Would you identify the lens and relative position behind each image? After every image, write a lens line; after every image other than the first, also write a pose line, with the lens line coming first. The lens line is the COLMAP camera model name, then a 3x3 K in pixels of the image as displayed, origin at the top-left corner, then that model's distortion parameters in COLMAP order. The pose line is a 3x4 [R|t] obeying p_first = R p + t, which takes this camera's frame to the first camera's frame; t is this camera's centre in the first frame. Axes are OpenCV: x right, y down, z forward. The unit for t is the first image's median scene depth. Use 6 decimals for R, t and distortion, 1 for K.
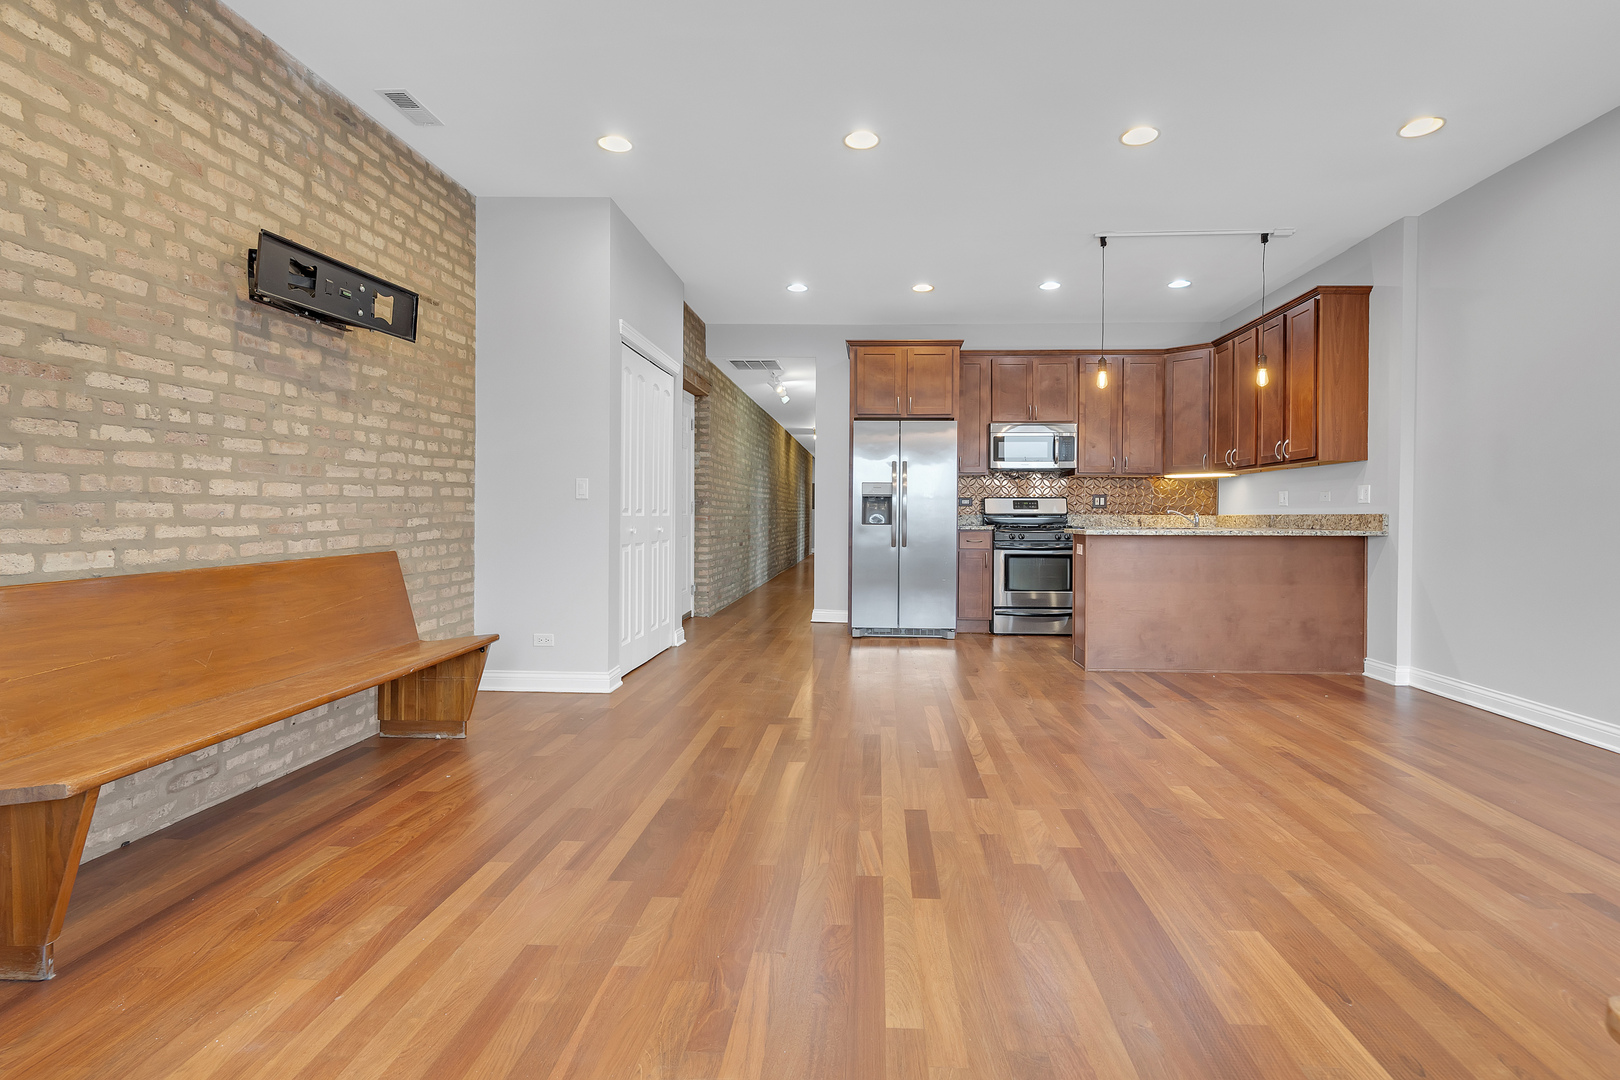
lens RADIAL K [[753.6, 0, 834.1], [0, 753.6, 525.9], [0, 0, 1]] dist [-0.002106, 0.000028]
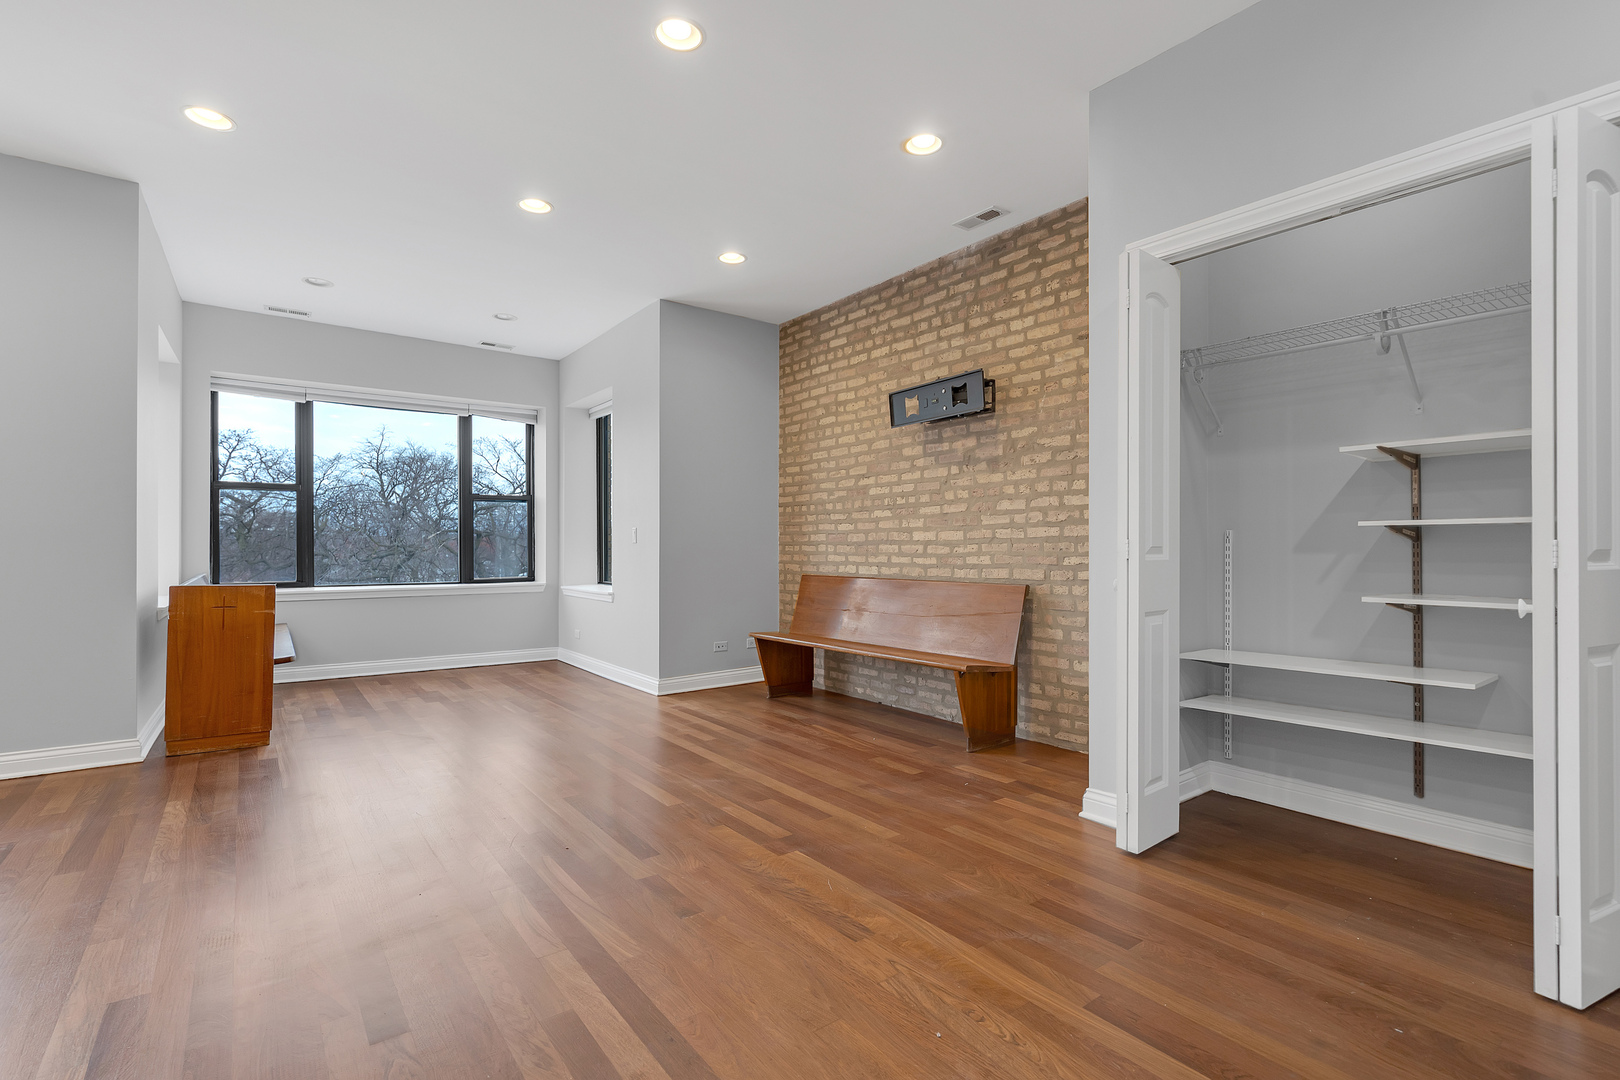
lens RADIAL K [[748.8, 0, 807.8], [0, 748.8, 535.1], [0, 0, 1]] dist [-0.005279, 0.000476]
pose [[-0.763464, -0.012382, -0.645731, 0.345462], [-0.015372, 0.999881, -0.000998, -0.030579], [0.645667, 0.009164, -0.763564, 1.415162]]
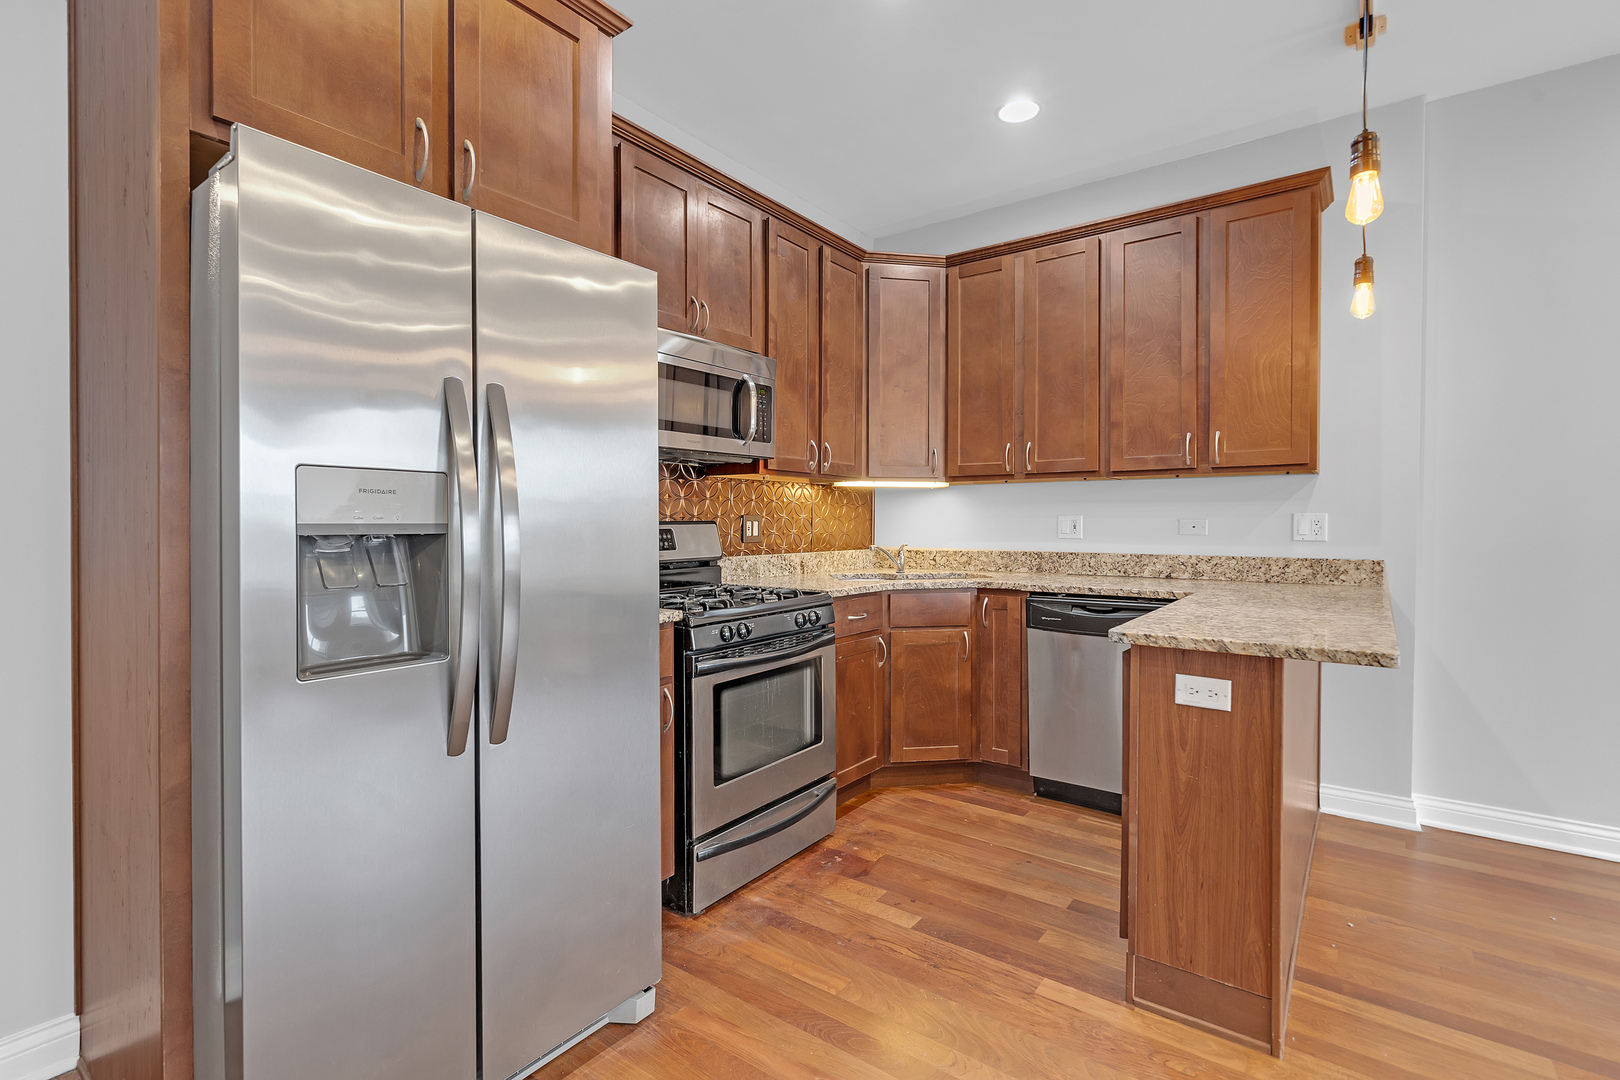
lens RADIAL K [[748.8, 0, 807.8], [0, 748.8, 535.1], [0, 0, 1]] dist [-0.005279, 0.000476]
pose [[0.553550, -0.020403, 0.832566, -0.072260], [0.014577, 0.999784, 0.014809, -0.060427], [-0.832688, 0.003939, 0.553728, 1.190271]]
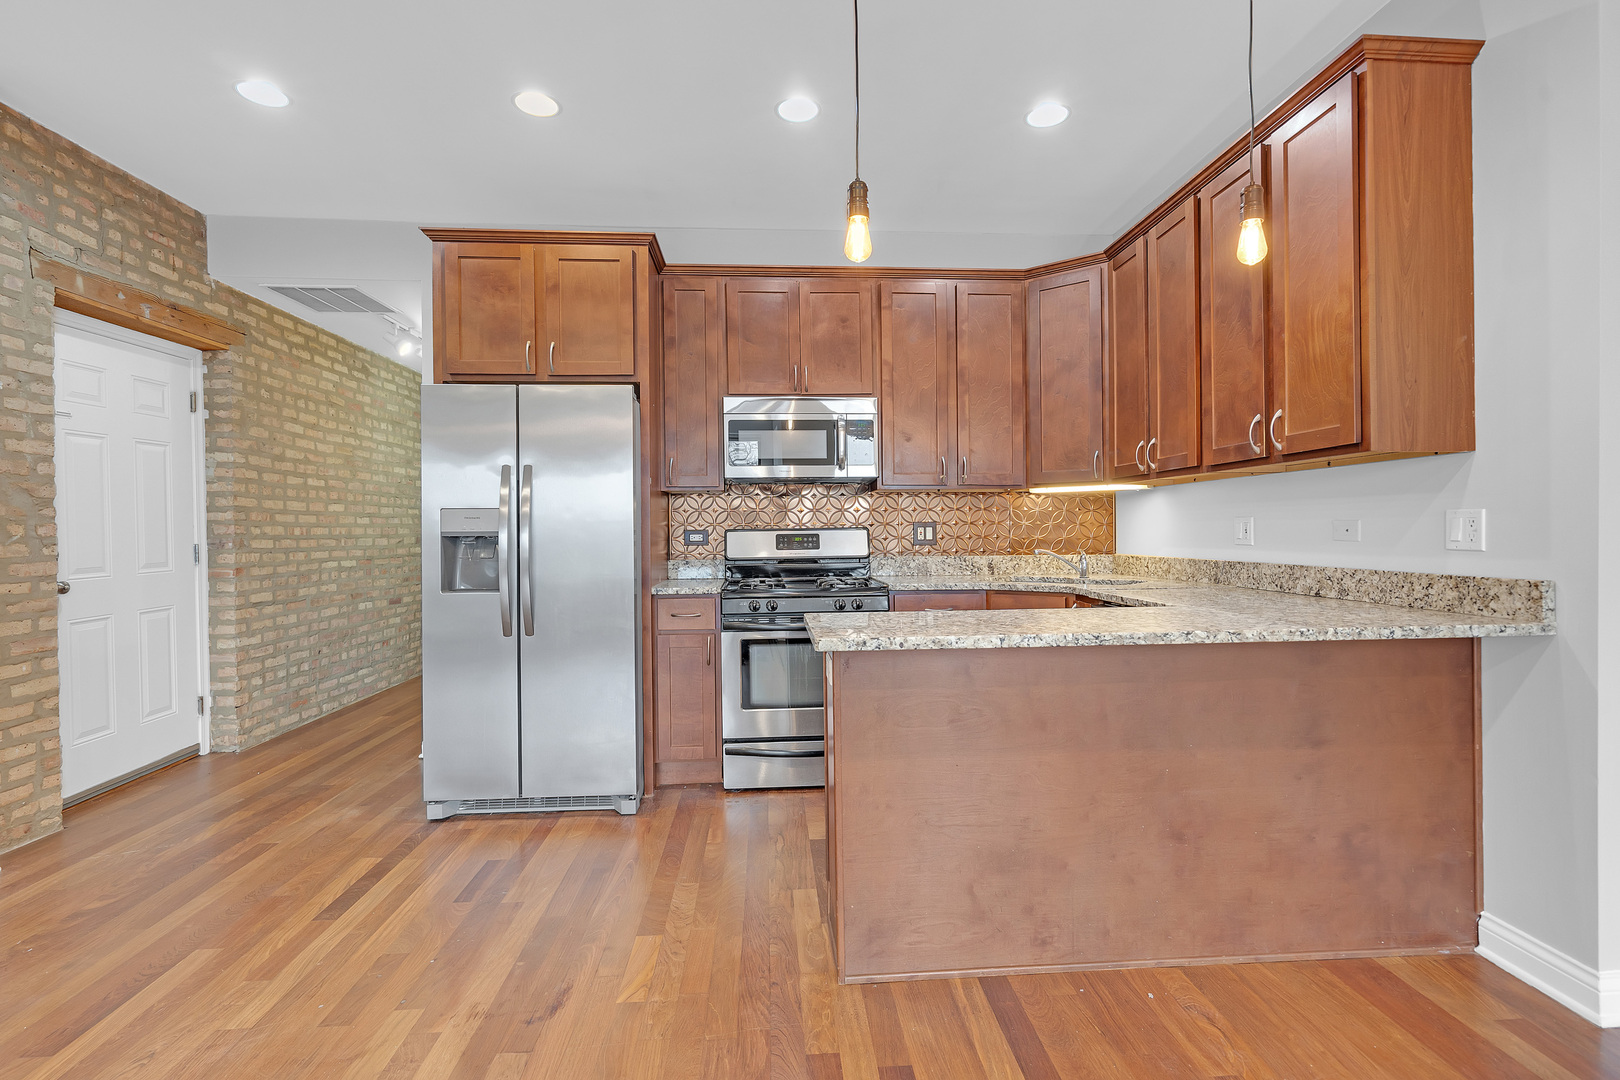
lens RADIAL K [[755.8, 0, 800.0], [0, 755.8, 533.0], [0, 0, 1]] dist [-0.004550, -0.000427]
pose [[0.993920, -0.013951, 0.109219, 0.327276], [0.015101, 0.999839, -0.009714, -0.049320], [-0.109066, 0.011304, 0.993970, 0.724737]]
